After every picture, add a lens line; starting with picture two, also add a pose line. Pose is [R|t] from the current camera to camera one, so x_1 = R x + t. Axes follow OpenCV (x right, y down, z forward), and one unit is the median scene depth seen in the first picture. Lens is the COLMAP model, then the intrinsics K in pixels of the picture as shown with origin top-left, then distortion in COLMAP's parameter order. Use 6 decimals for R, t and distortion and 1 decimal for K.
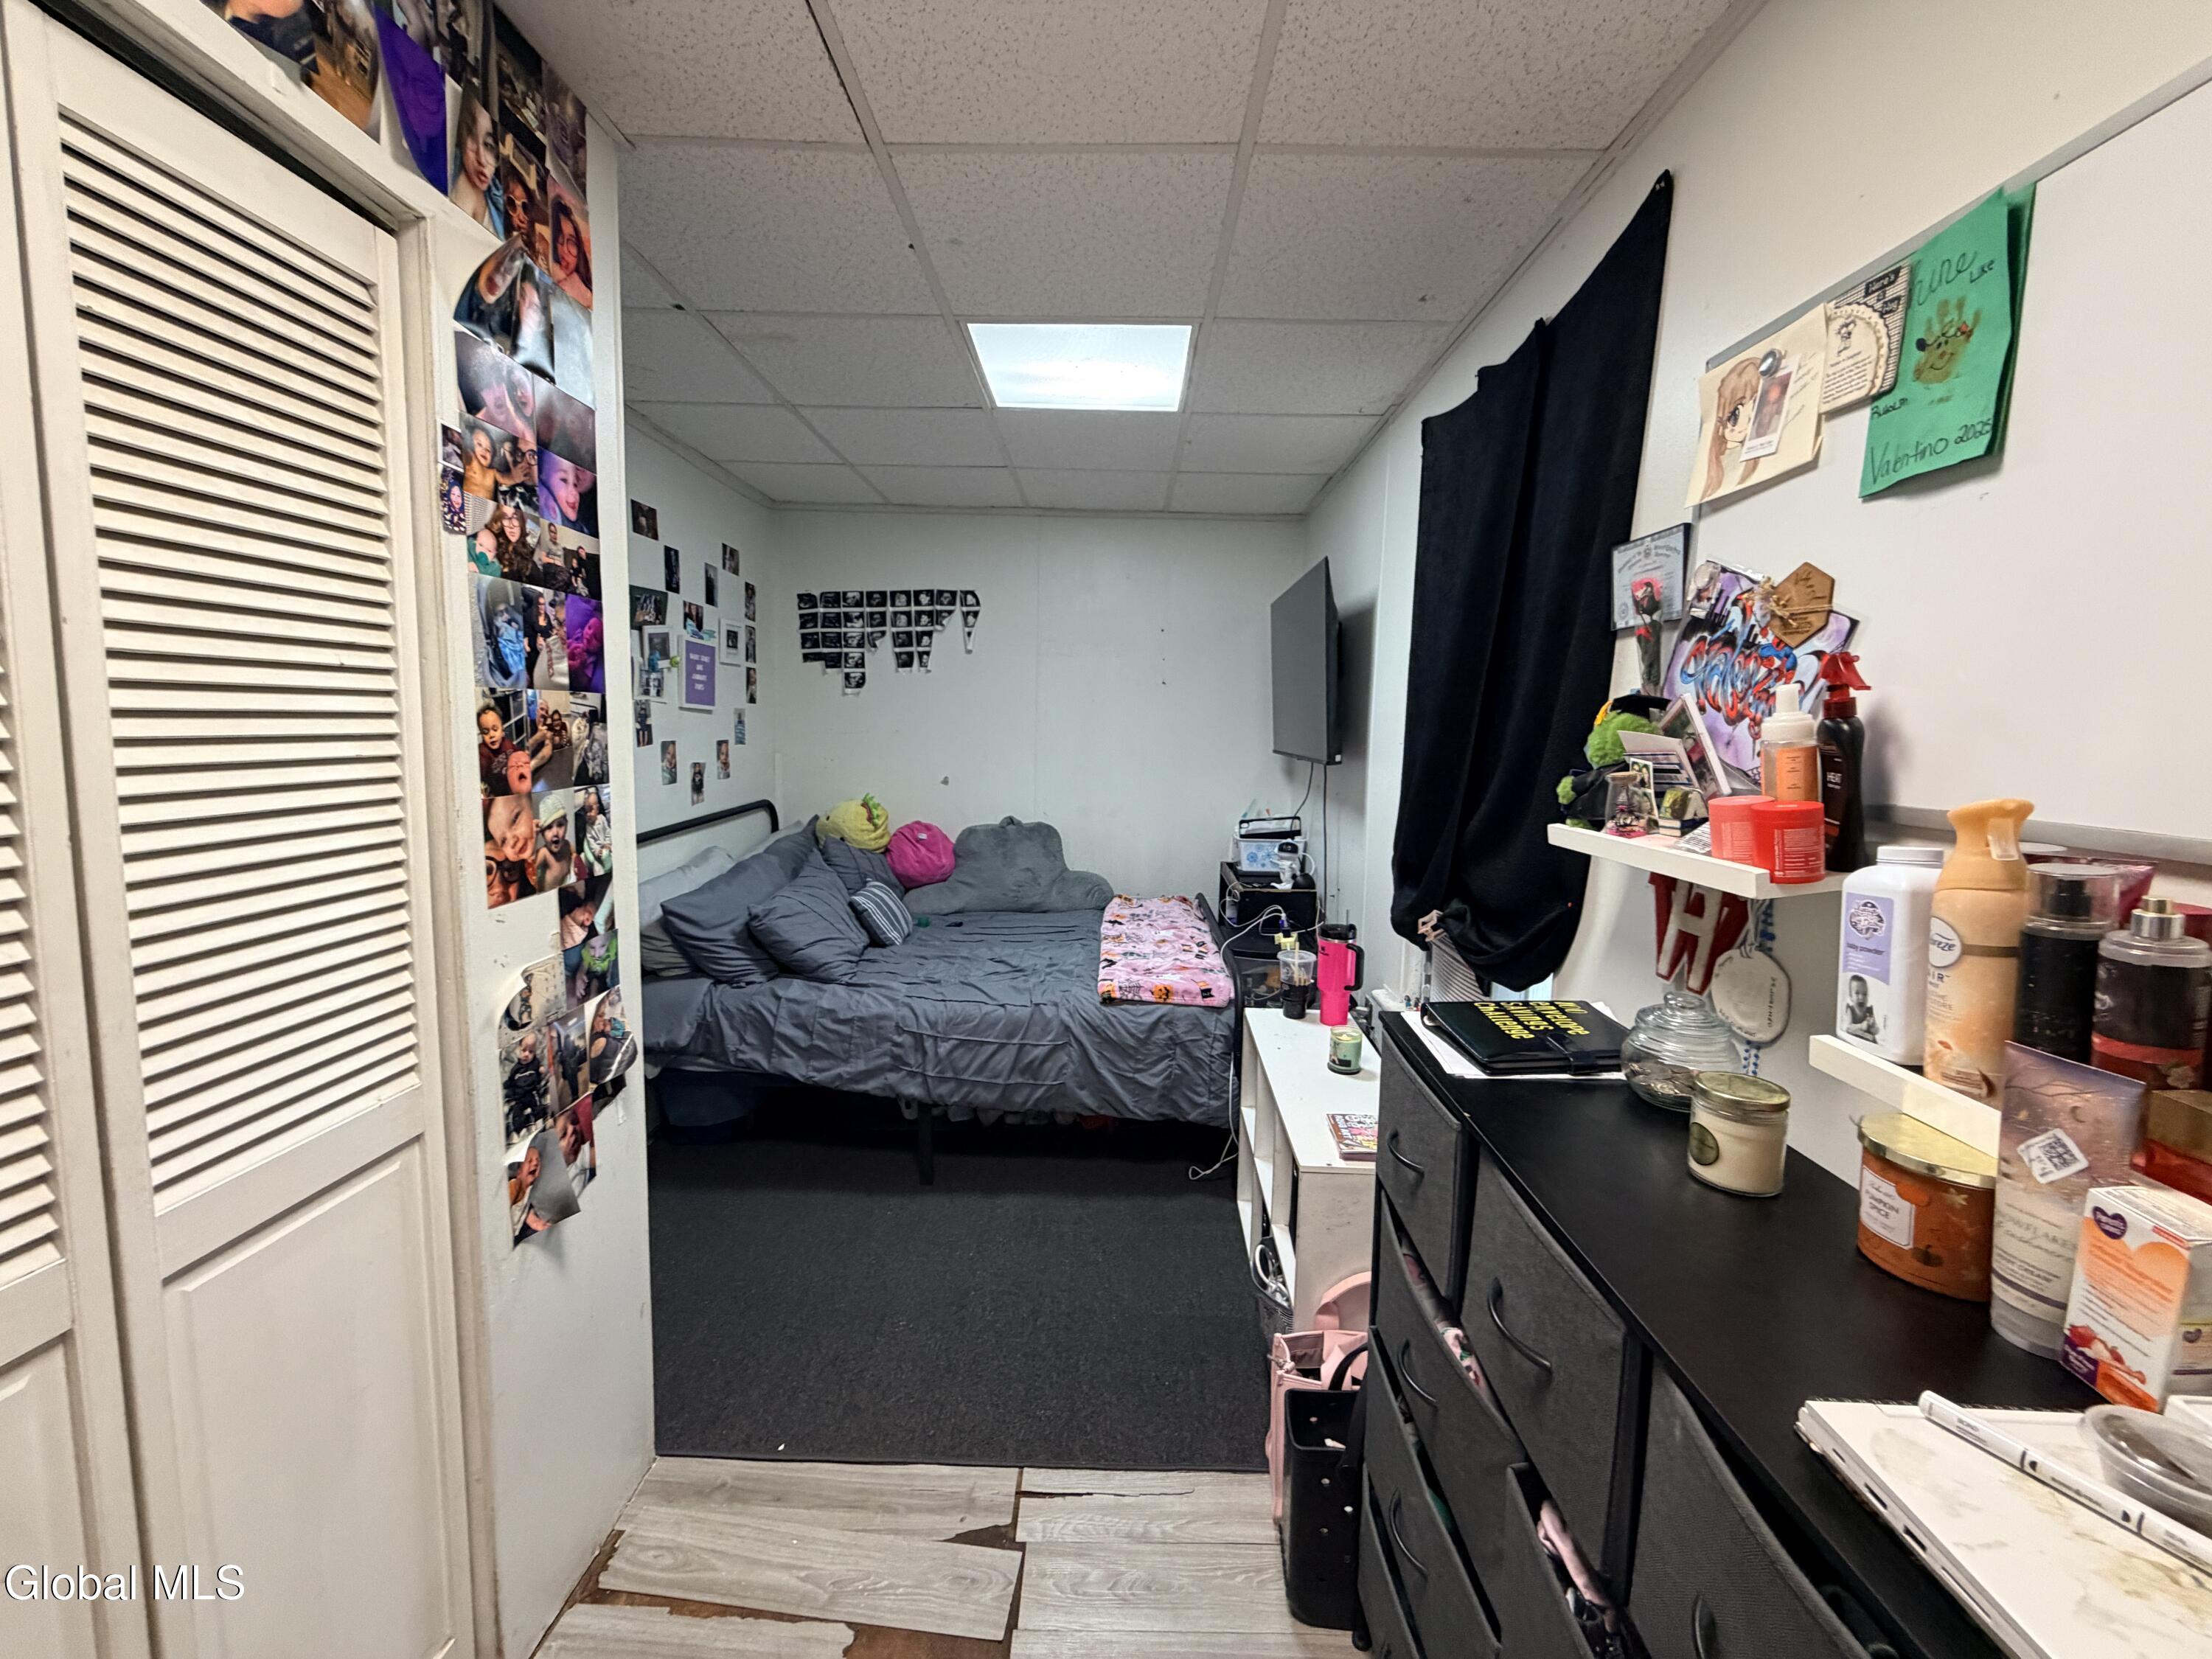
lens RADIAL K [[881.3, 0, 1105.8], [0, 881.3, 830.4], [0, 0, 1]] dist [-0.001750, 0.000886]
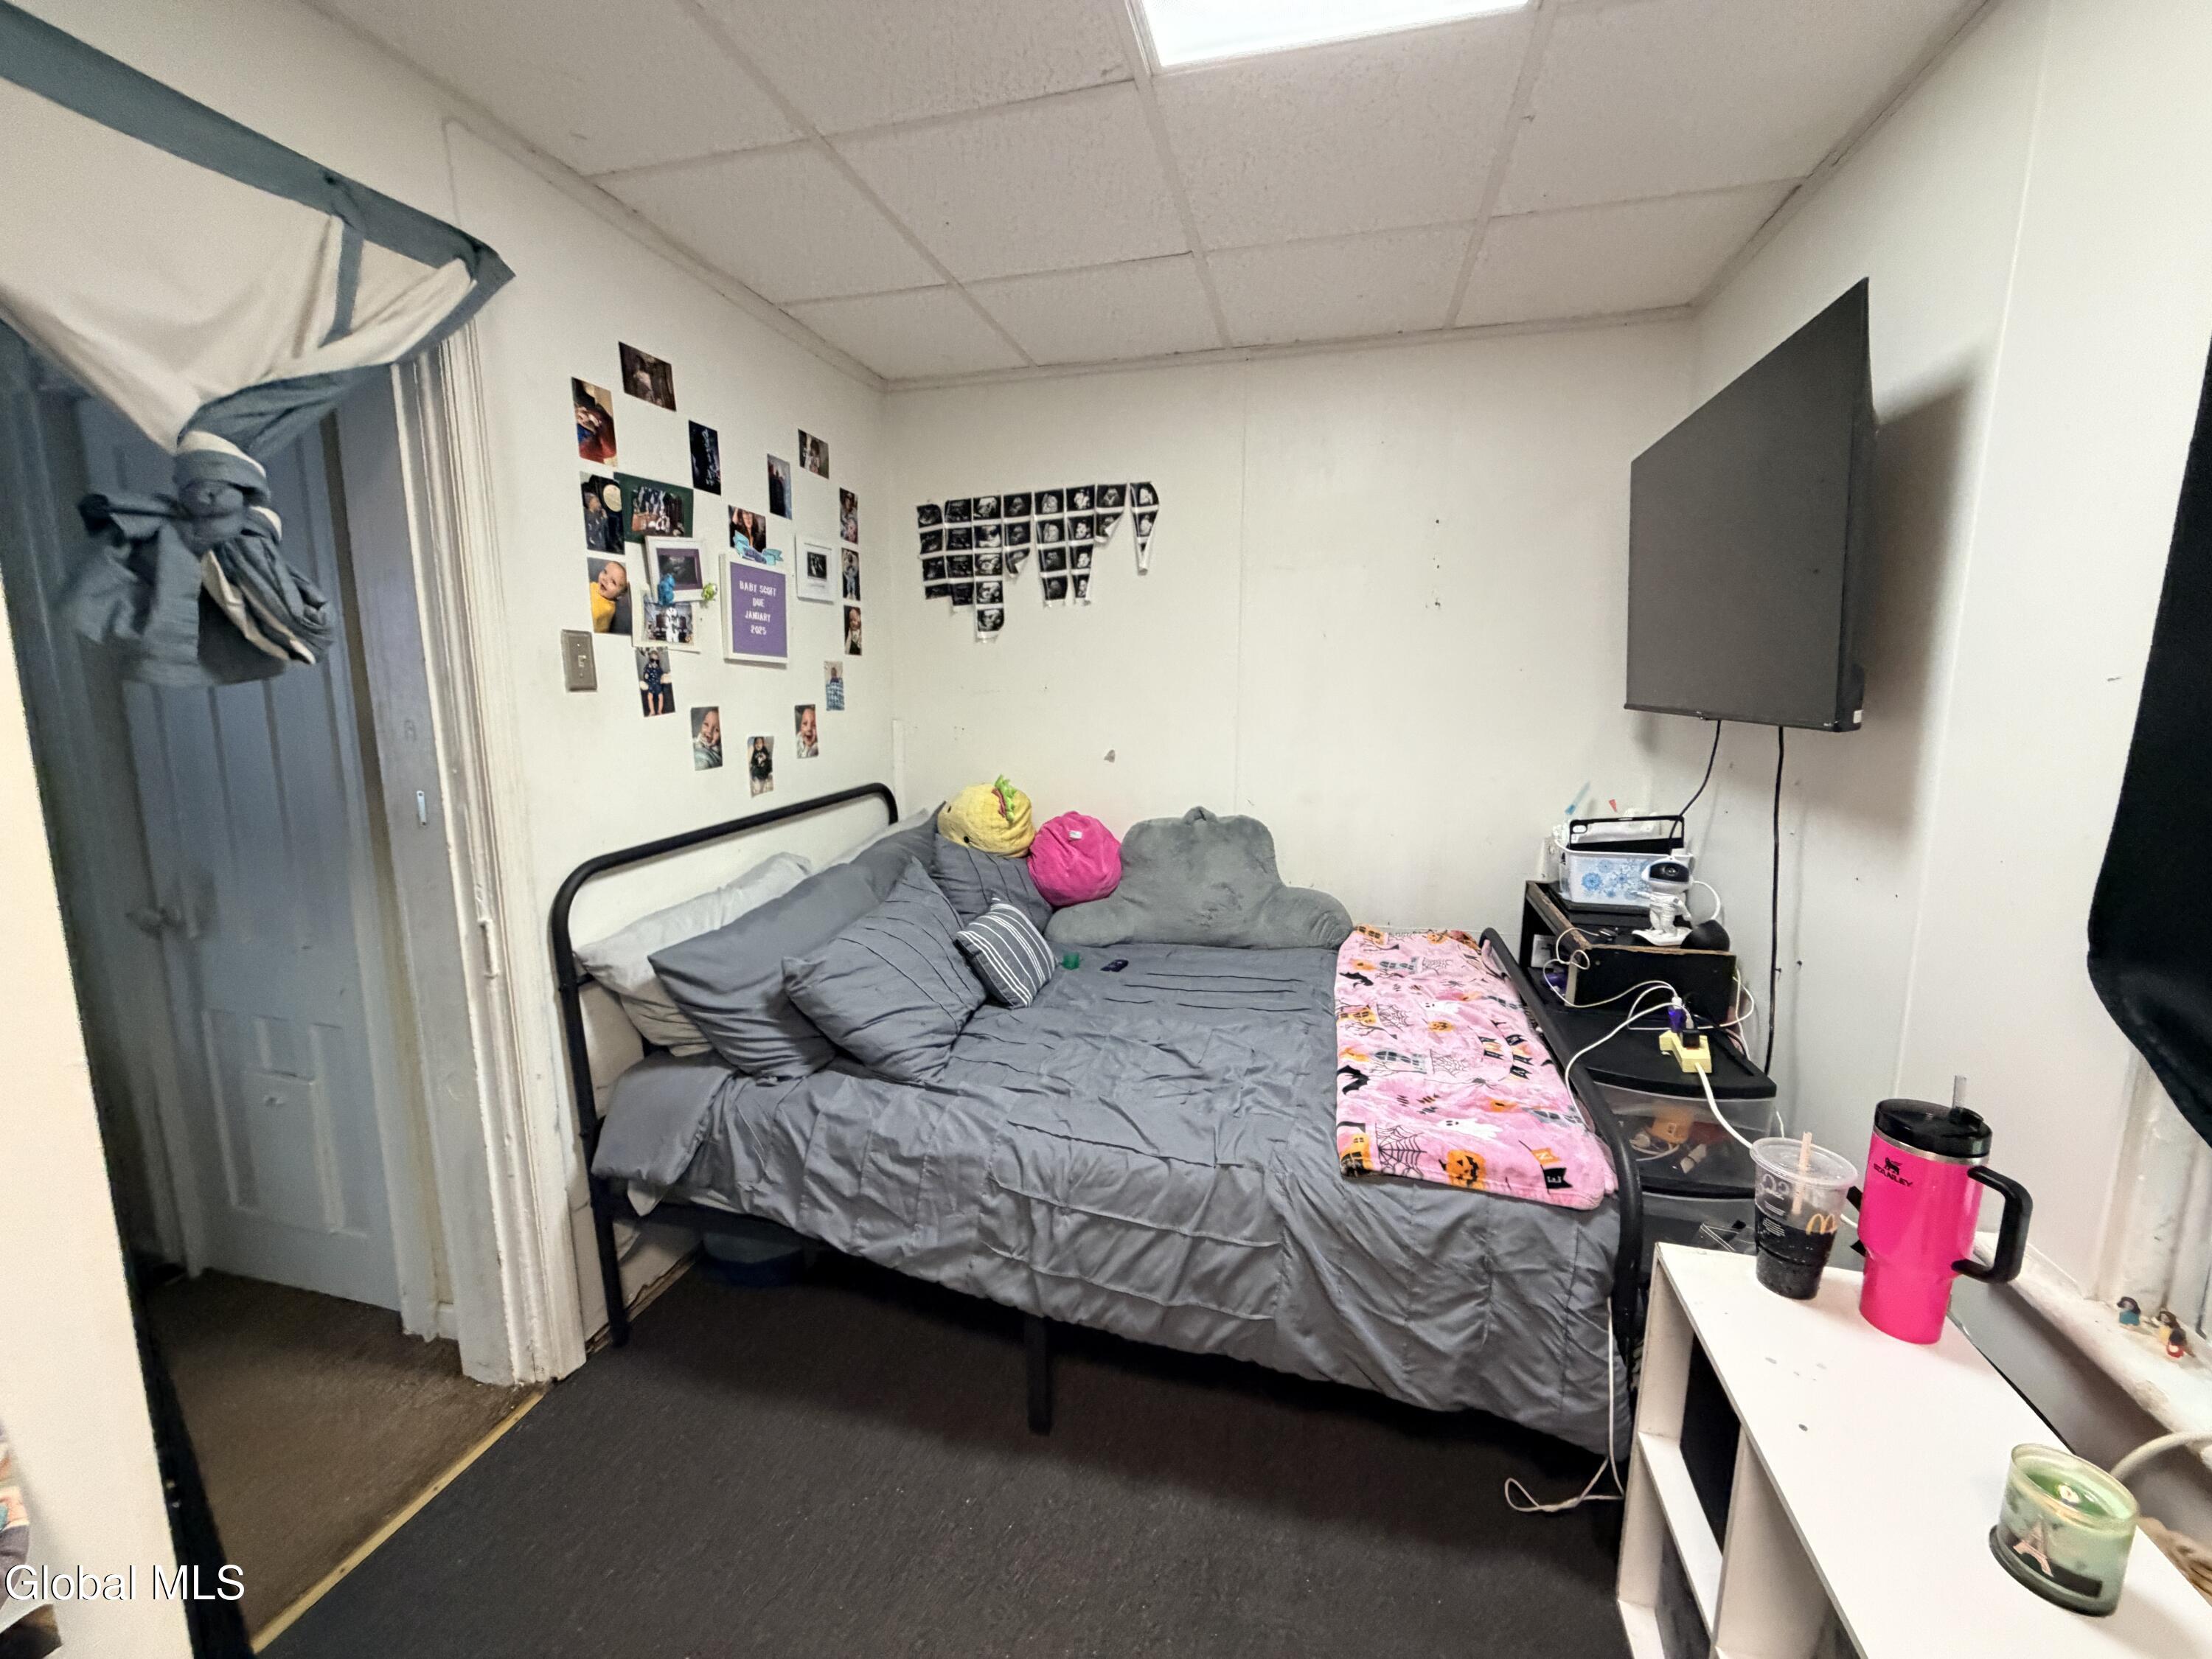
lens RADIAL K [[881.3, 0, 1098.1], [0, 881.3, 828.5], [0, 0, 1]] dist [-0.001750, 0.000886]
pose [[0.969567, 0.014621, -0.244389, -0.022990], [-0.004727, 0.999147, 0.041025, -0.040710], [0.244780, -0.038621, 0.968809, 0.453705]]
